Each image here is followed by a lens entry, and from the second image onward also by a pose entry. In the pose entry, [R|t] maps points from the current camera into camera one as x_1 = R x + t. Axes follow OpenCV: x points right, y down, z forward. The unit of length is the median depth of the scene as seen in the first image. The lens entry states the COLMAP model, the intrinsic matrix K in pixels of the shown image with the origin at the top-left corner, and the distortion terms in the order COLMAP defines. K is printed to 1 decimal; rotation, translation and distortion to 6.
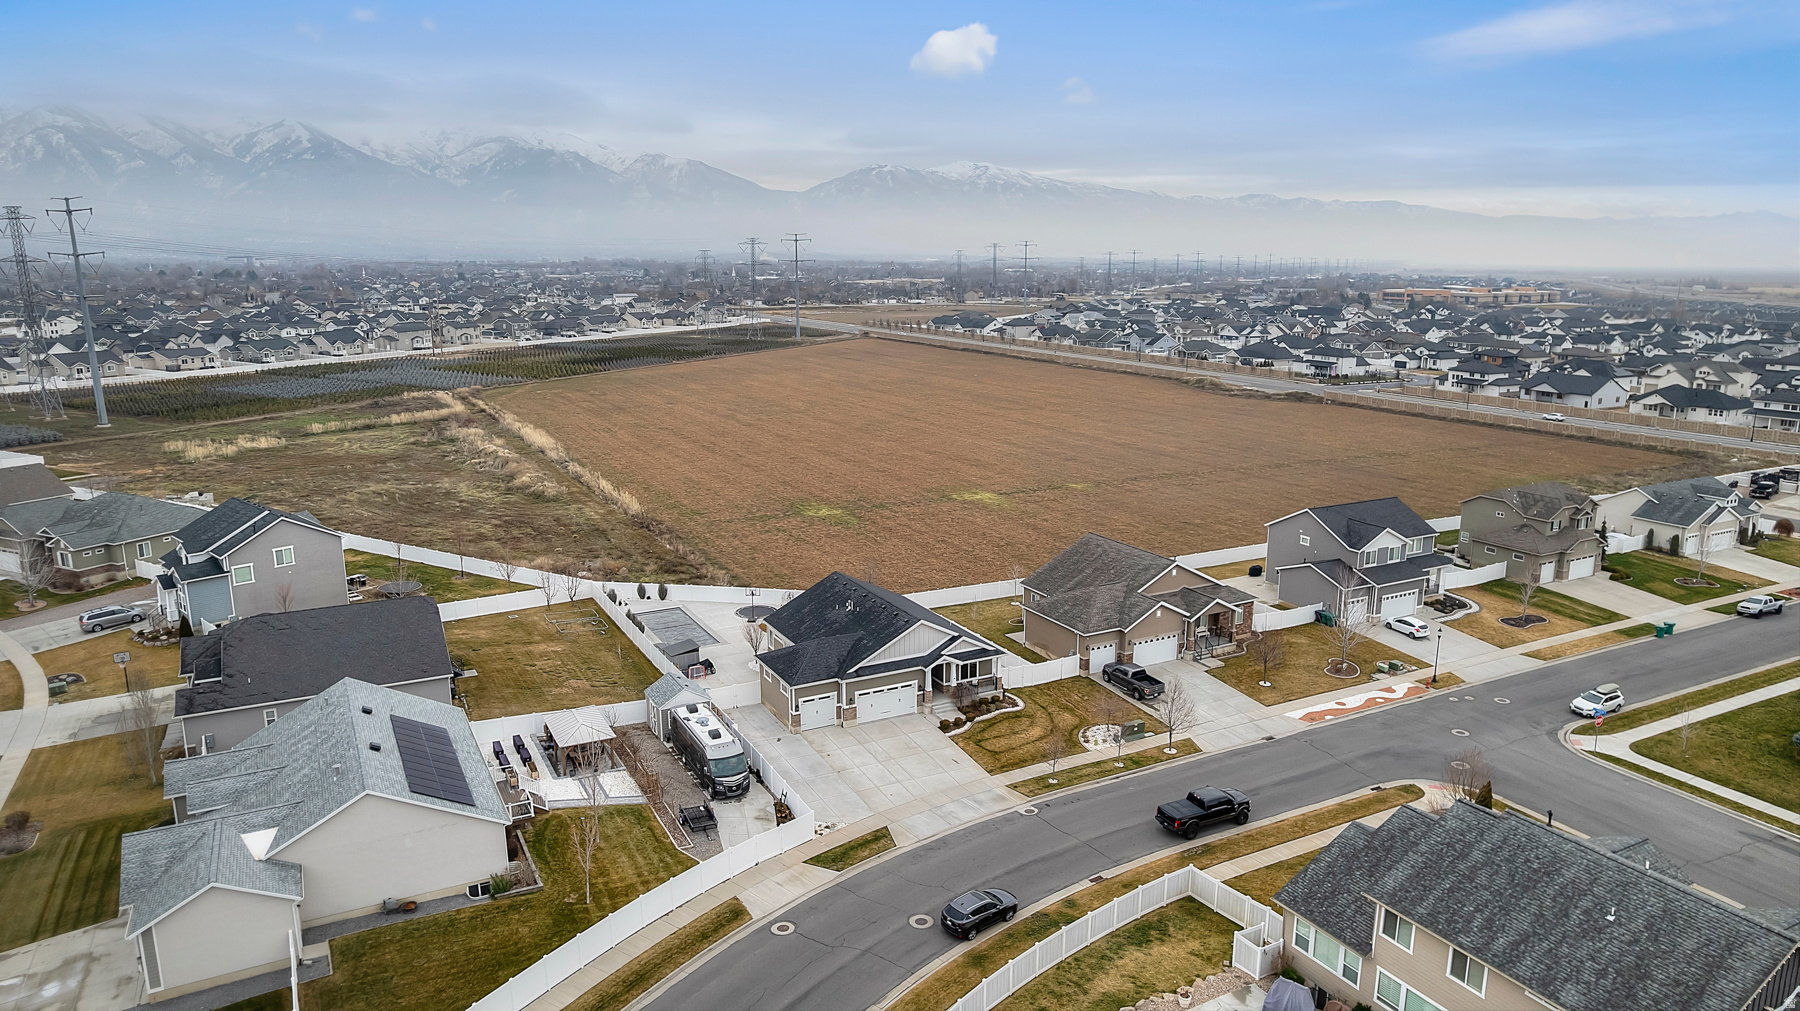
lens RADIAL K [[1153.6, 0, 902.5], [0, 1153.6, 513.2], [0, 0, 1]] dist [-0.080346, 0.073931]
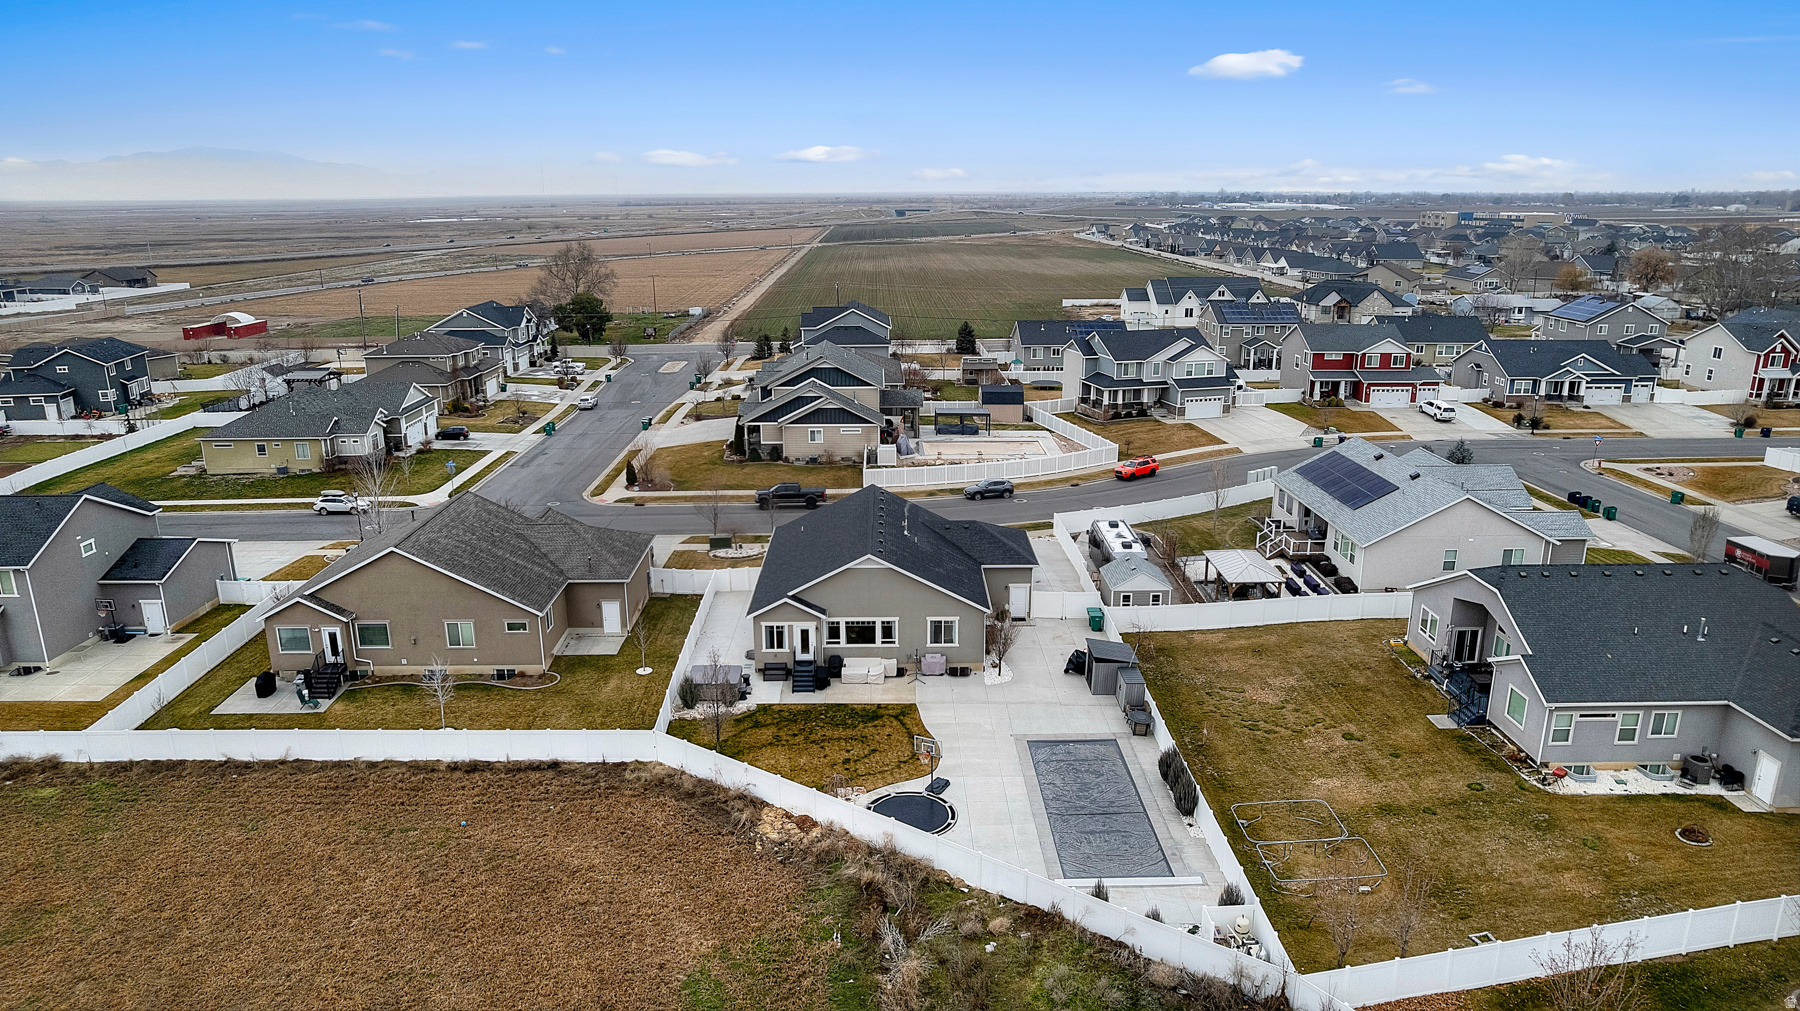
lens RADIAL K [[1150.1, 0, 905.5], [0, 1150.1, 512.2], [0, 0, 1]] dist [-0.060856, 0.043683]
pose [[-0.894665, -0.121311, 0.429951, -0.401962], [0.099517, 0.884123, 0.456535, -0.302094], [-0.435512, 0.451233, -0.778921, 1.703486]]
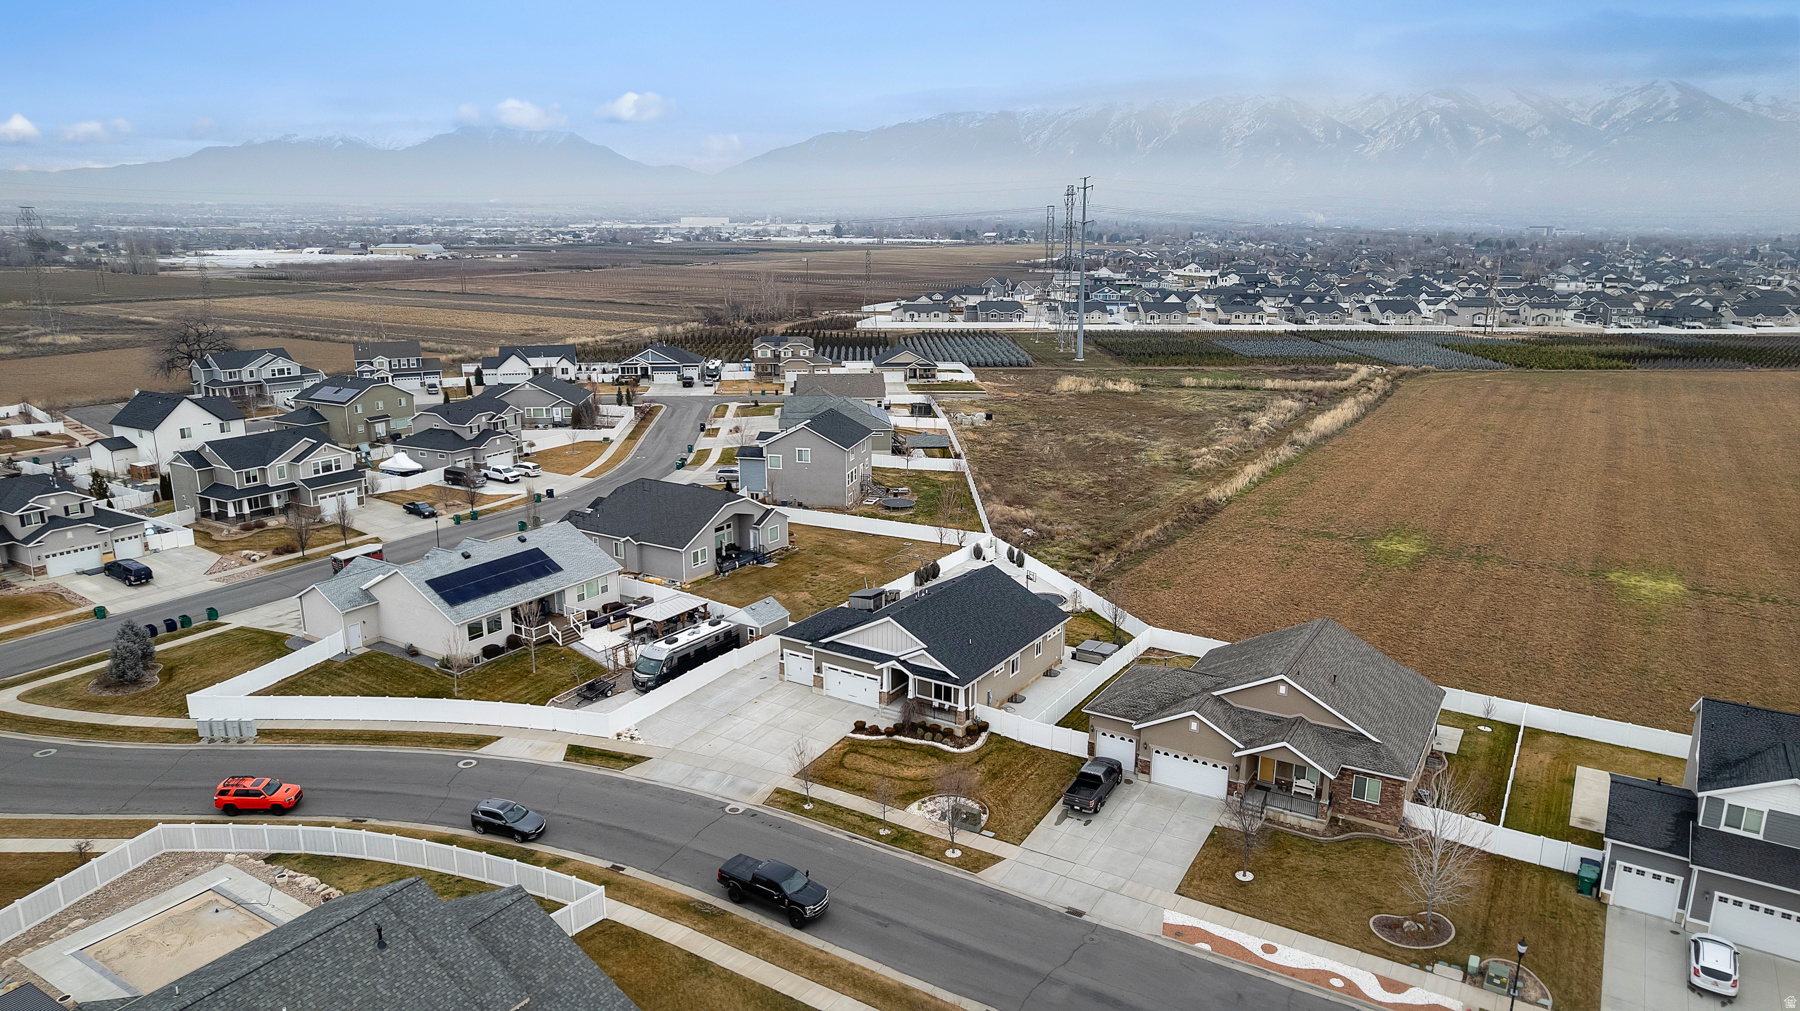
lens RADIAL K [[1153.6, 0, 902.5], [0, 1153.6, 513.2], [0, 0, 1]] dist [-0.080346, 0.073931]
pose [[0.500517, 0.212314, -0.839289, 0.797776], [-0.191077, 0.972646, 0.132098, -0.117639], [0.844377, 0.094252, 0.527394, 0.496887]]
